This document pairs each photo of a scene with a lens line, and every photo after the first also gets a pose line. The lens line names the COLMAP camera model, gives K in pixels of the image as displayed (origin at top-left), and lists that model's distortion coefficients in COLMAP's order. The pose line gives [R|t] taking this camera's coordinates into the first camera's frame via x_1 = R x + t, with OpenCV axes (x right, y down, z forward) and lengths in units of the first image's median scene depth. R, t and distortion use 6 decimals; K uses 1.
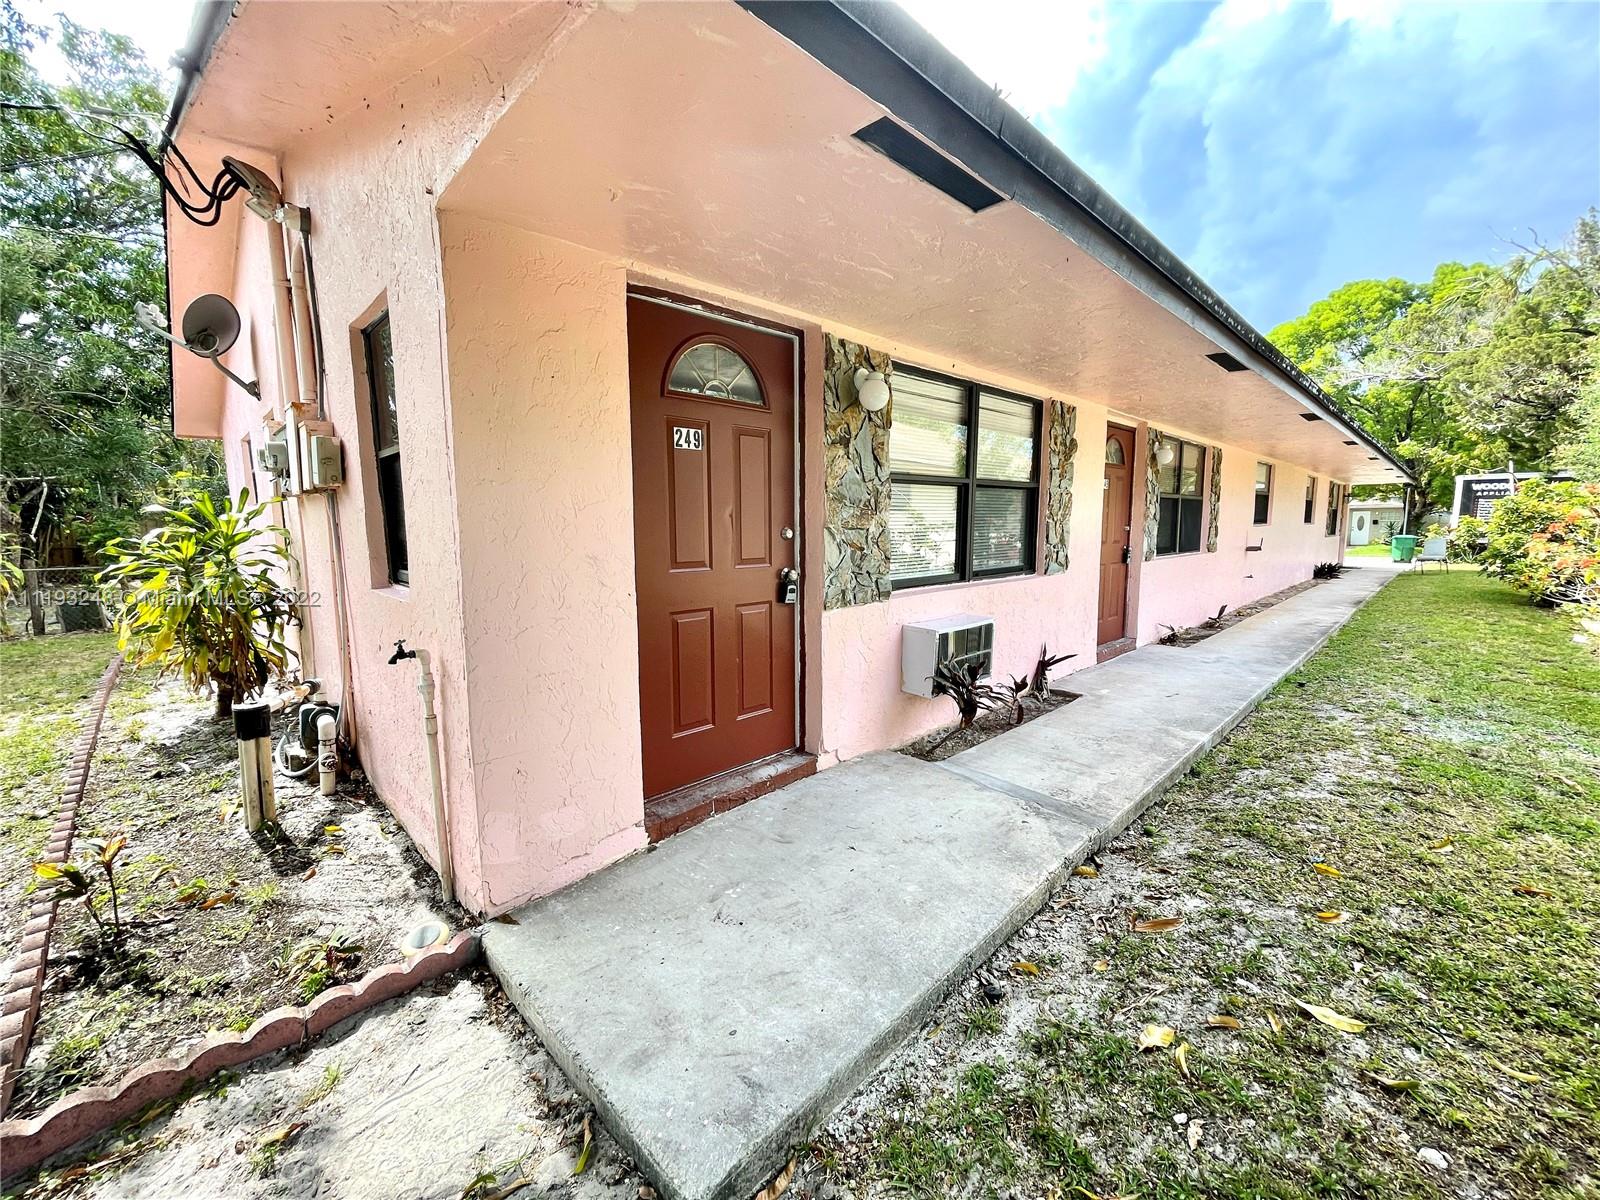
lens RADIAL K [[643.4, 0, 803.1], [0, 643.4, 597.6], [0, 0, 1]] dist [0.000738, 0.000006]
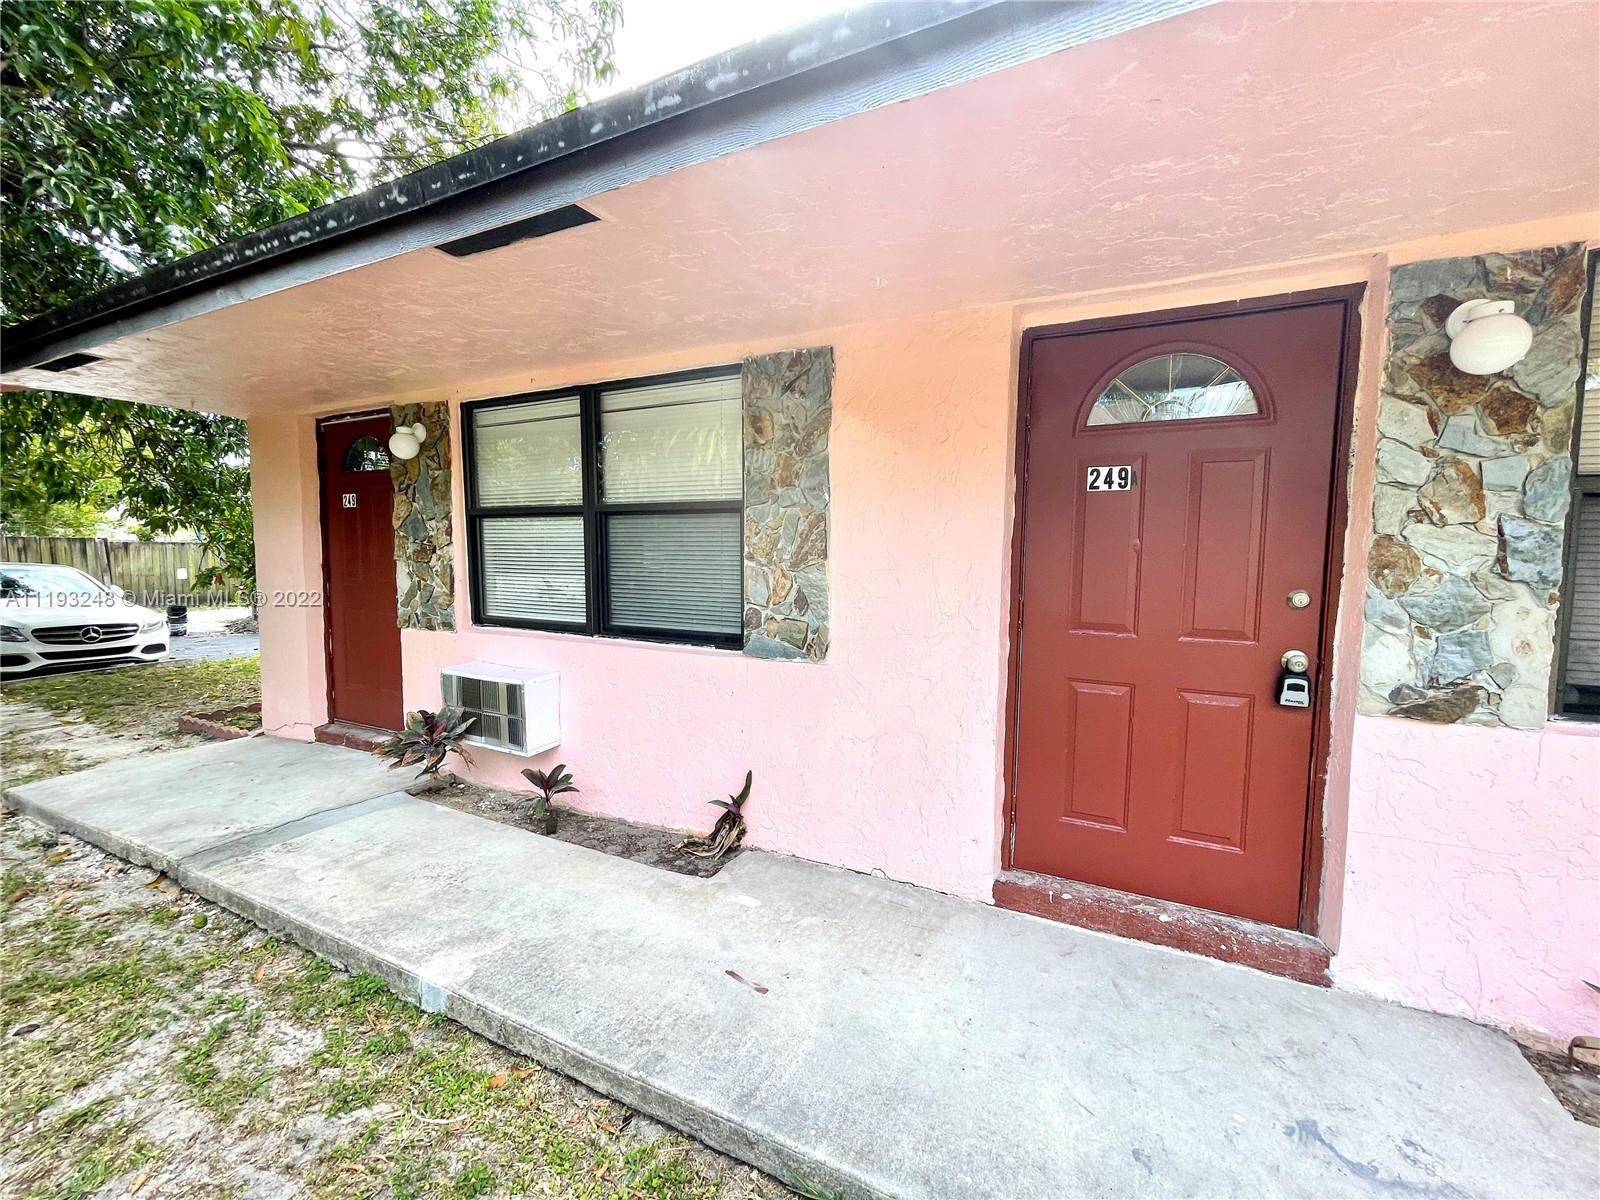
lens RADIAL K [[659.4, 0, 800.0], [0, 659.4, 600.0], [0, 0, 1]] dist [-0.000494, 0.008987]
pose [[0.320376, 0.086114, -0.943368, 1.352356], [-0.119256, 0.991603, 0.050017, -0.172417], [0.939754, 0.096478, 0.327955, 1.199971]]
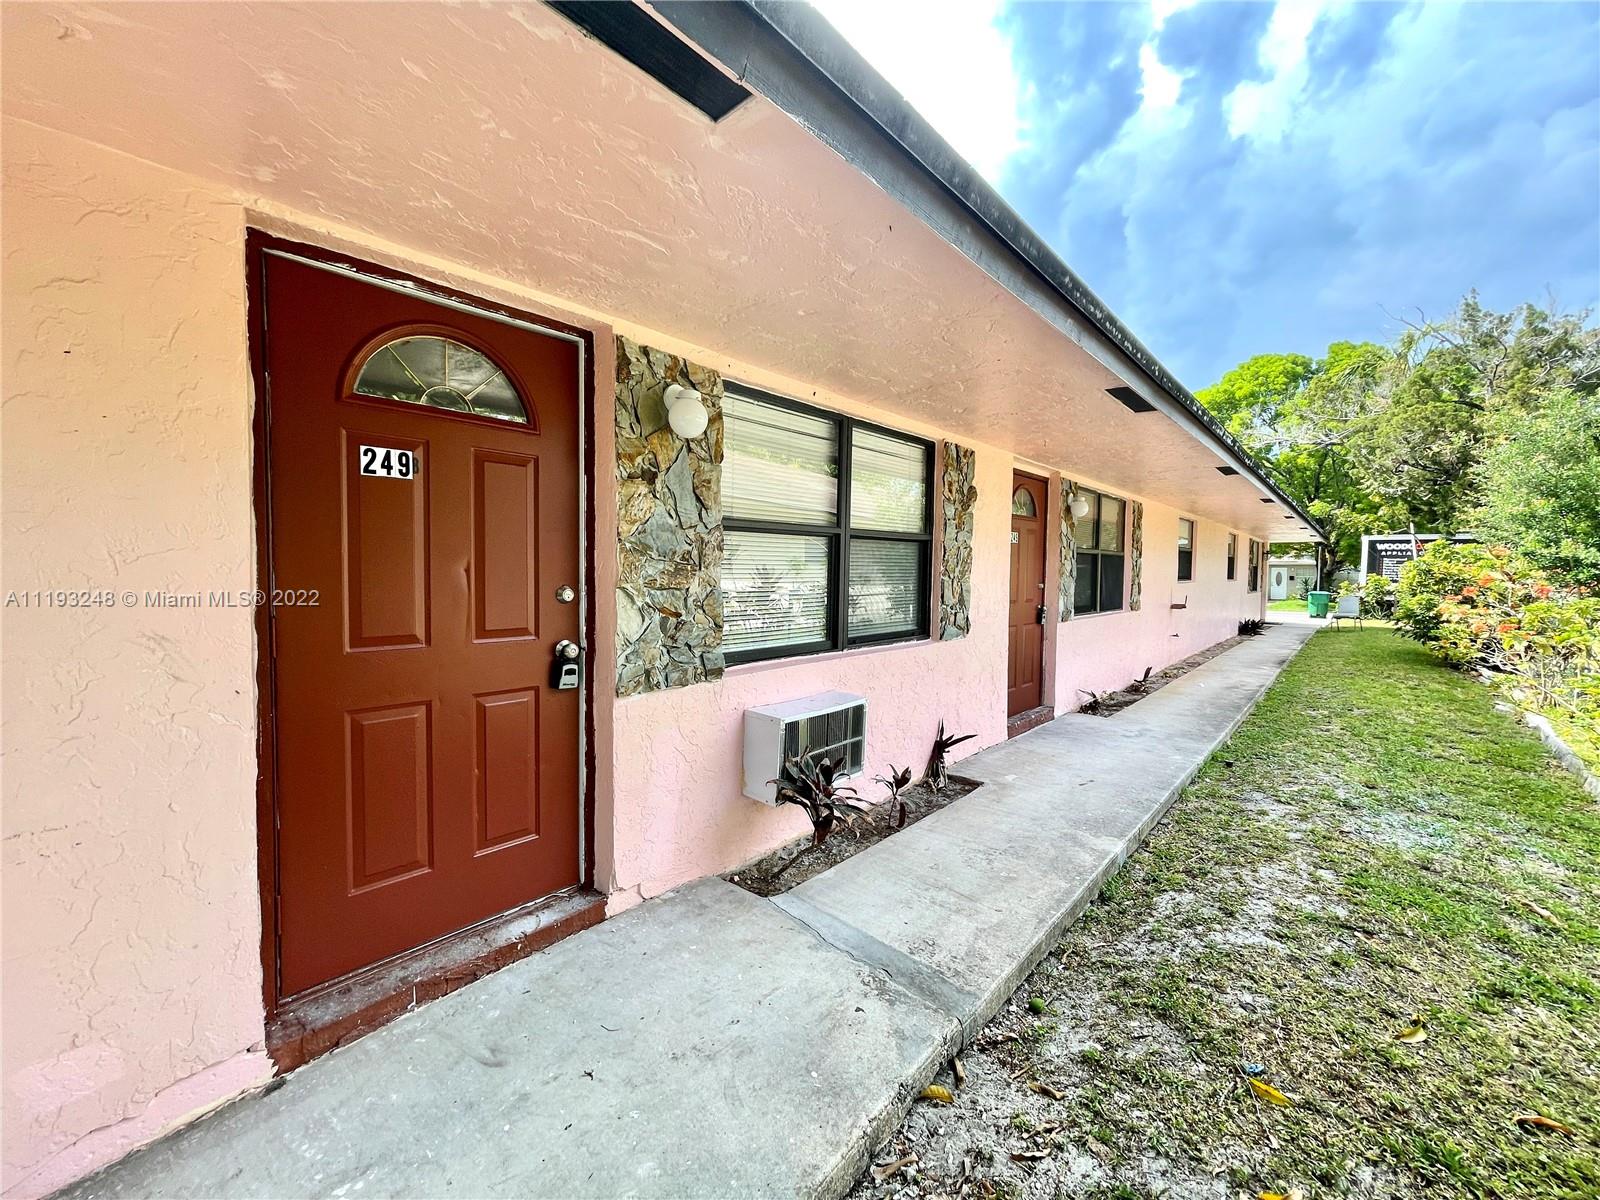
lens RADIAL K [[646.7, 0, 800.0], [0, 646.7, 600.0], [0, 0, 1]] dist [-0.001366, -0.000172]
pose [[0.997222, 0.011204, 0.073635, 0.175839], [-0.005969, 0.997463, -0.070940, -0.038561], [-0.074243, 0.070303, 0.994759, 0.213021]]
